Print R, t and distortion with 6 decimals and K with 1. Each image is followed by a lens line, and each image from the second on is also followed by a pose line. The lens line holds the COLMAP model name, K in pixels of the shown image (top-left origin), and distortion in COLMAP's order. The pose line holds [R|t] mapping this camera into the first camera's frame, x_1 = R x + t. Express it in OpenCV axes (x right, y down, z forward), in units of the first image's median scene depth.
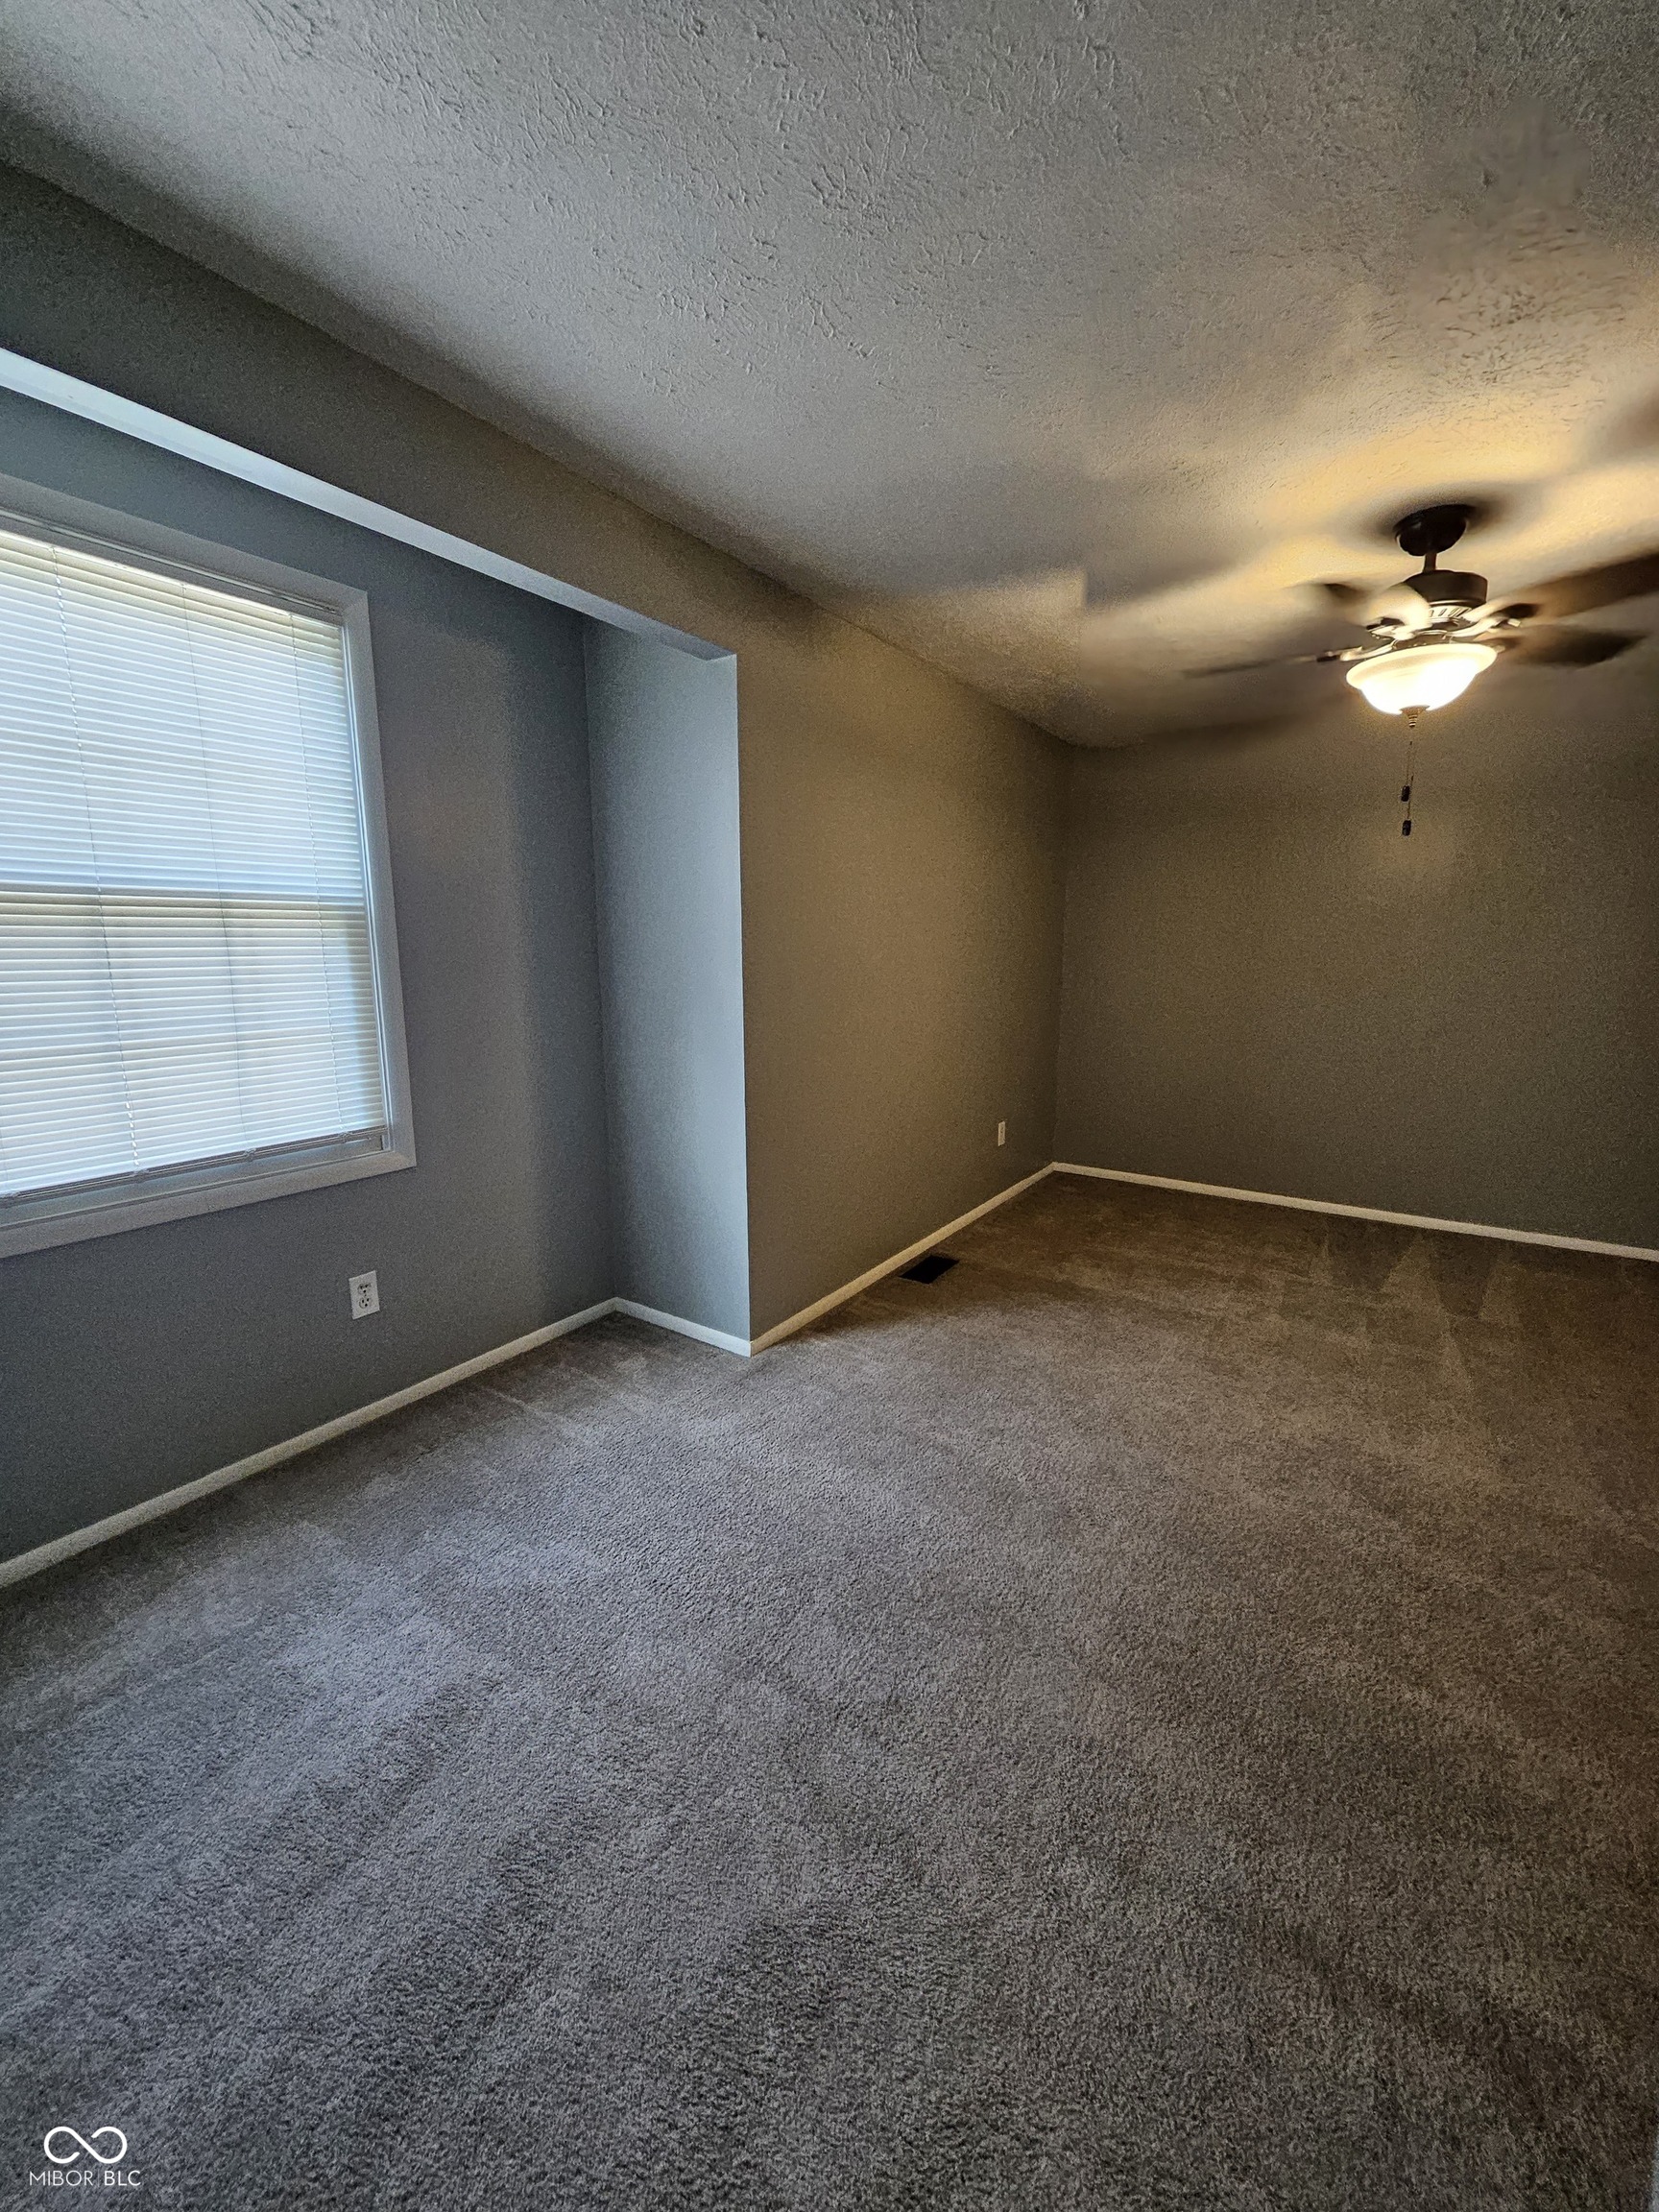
lens RADIAL K [[869.4, 0, 834.9], [0, 869.4, 1108.8], [0, 0, 1]] dist [0.001042, 0.000352]
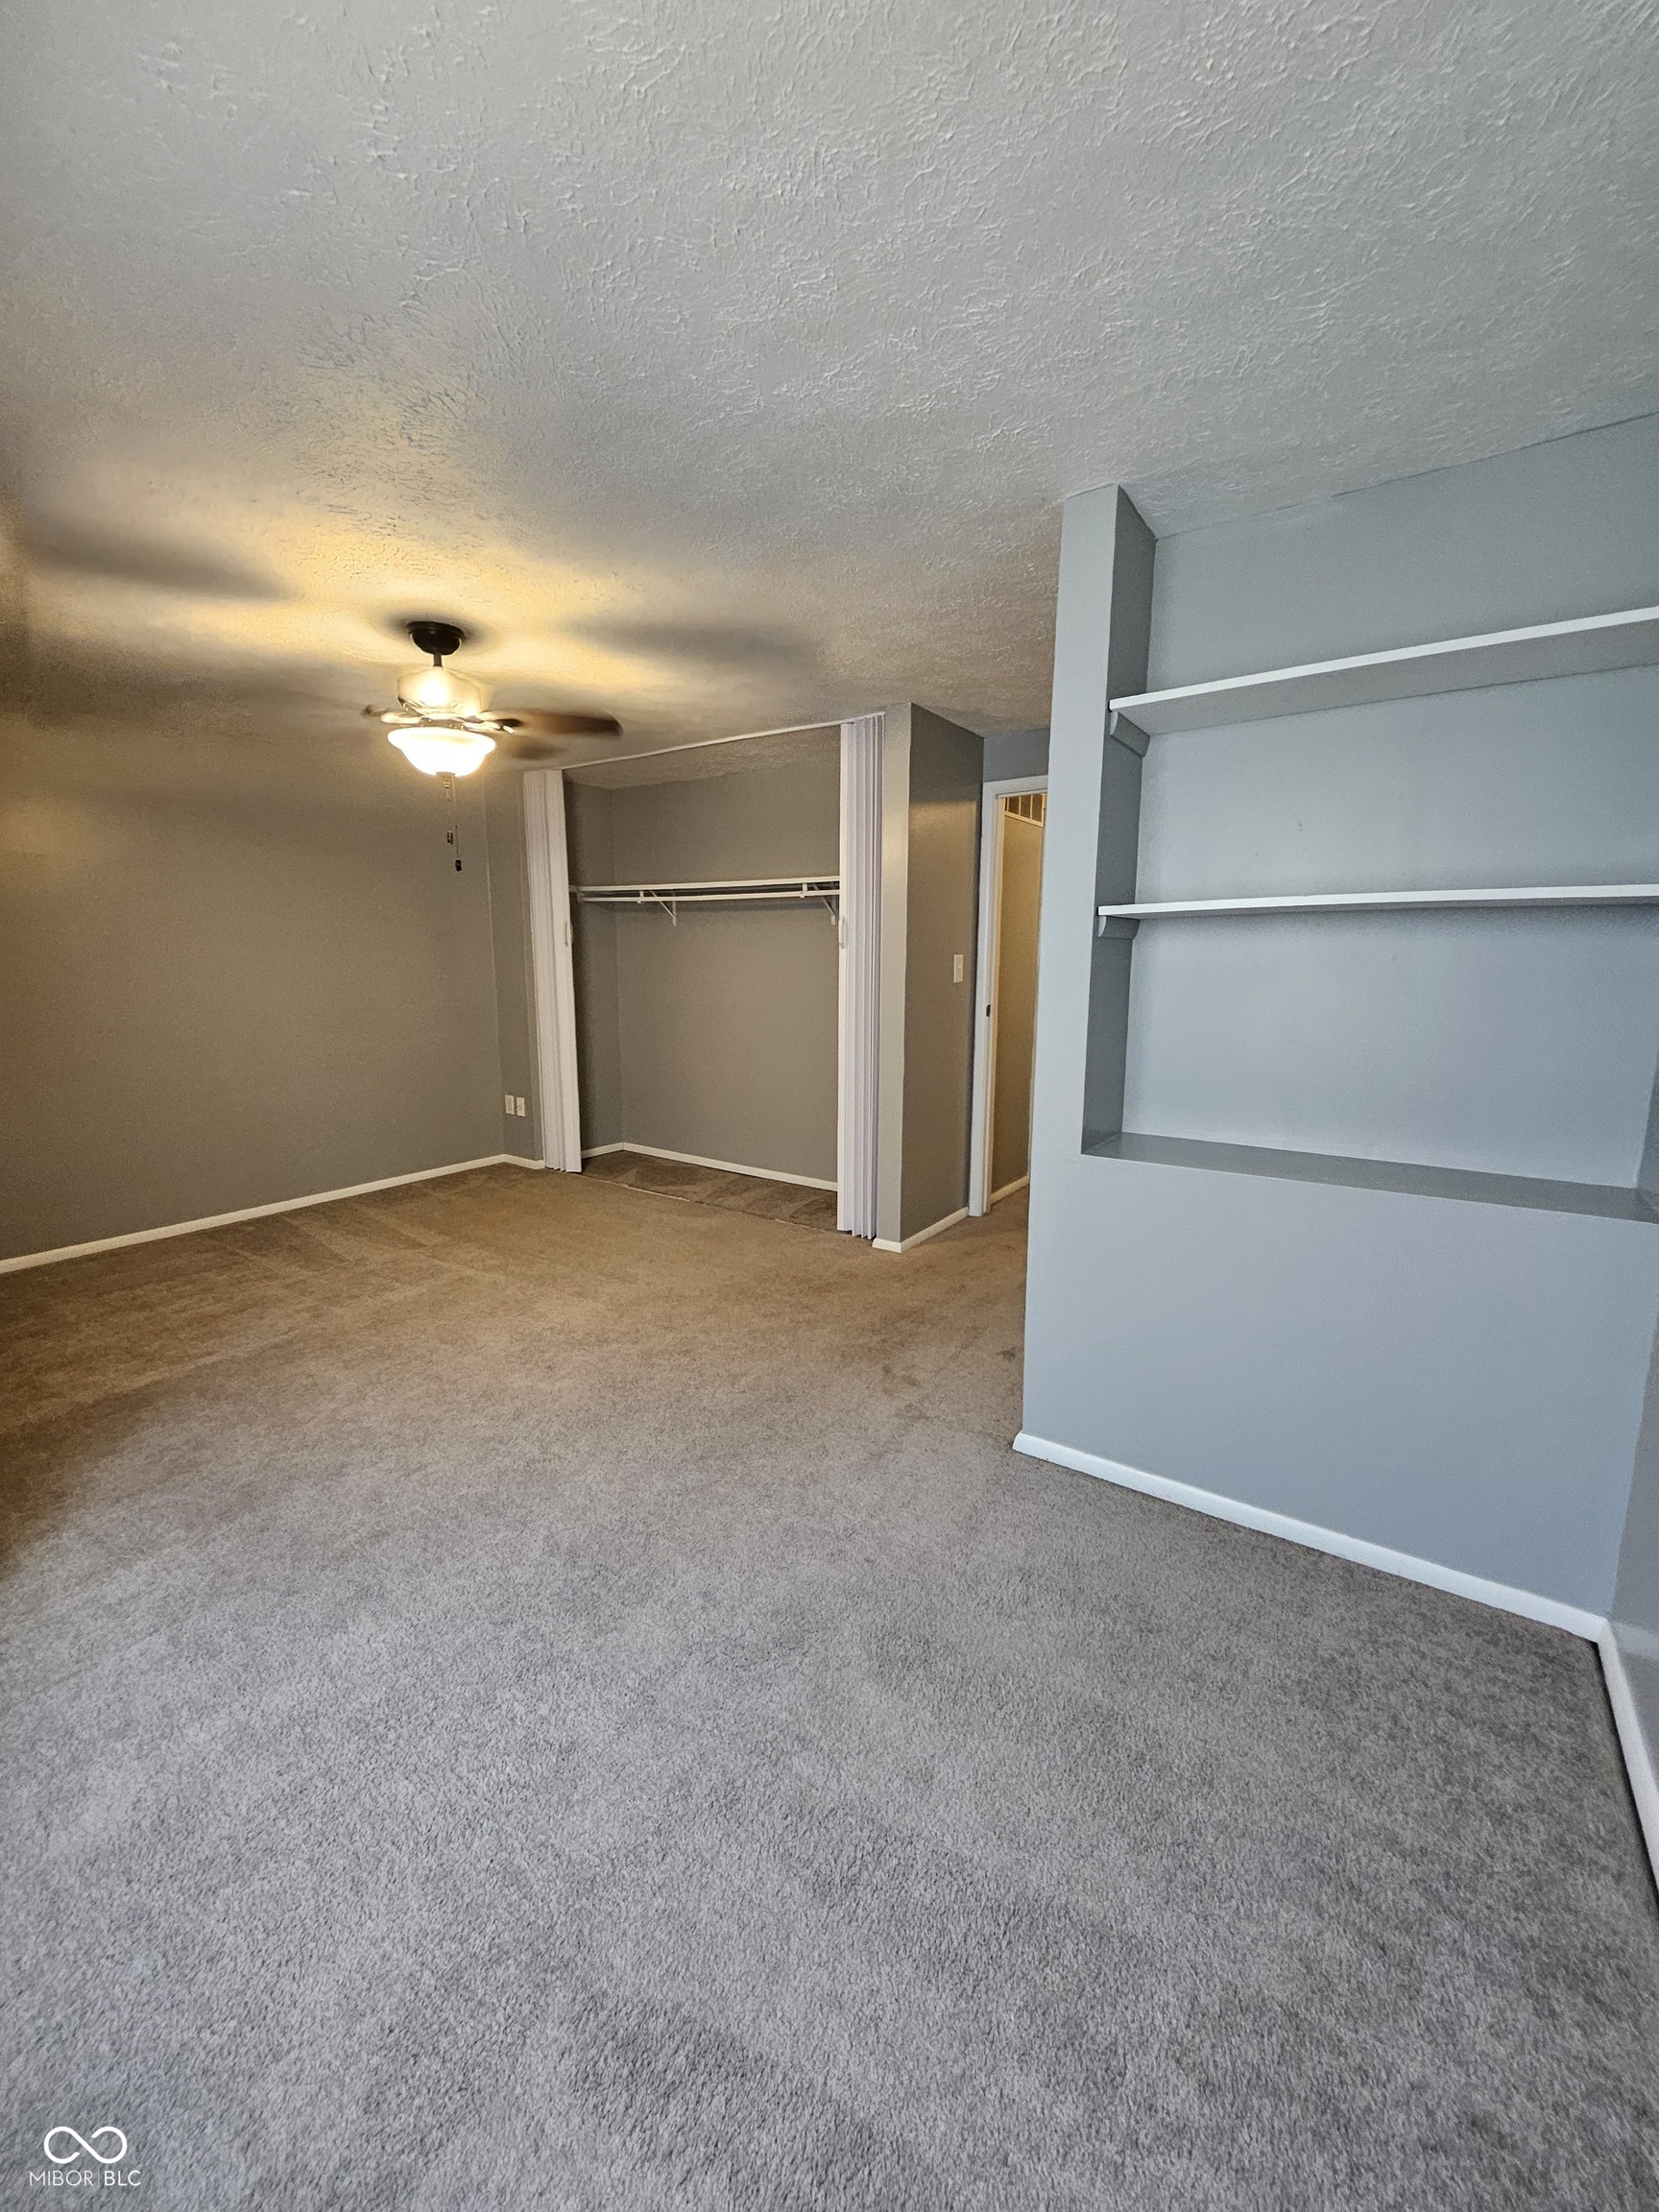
lens RADIAL K [[869.4, 0, 835.6], [0, 869.4, 1101.8], [0, 0, 1]] dist [0.001042, 0.000352]
pose [[-0.000660, -0.169746, 0.985488, -0.482576], [0.184221, 0.968601, 0.166960, -0.065910], [-0.982885, 0.181657, 0.030632, 0.330826]]
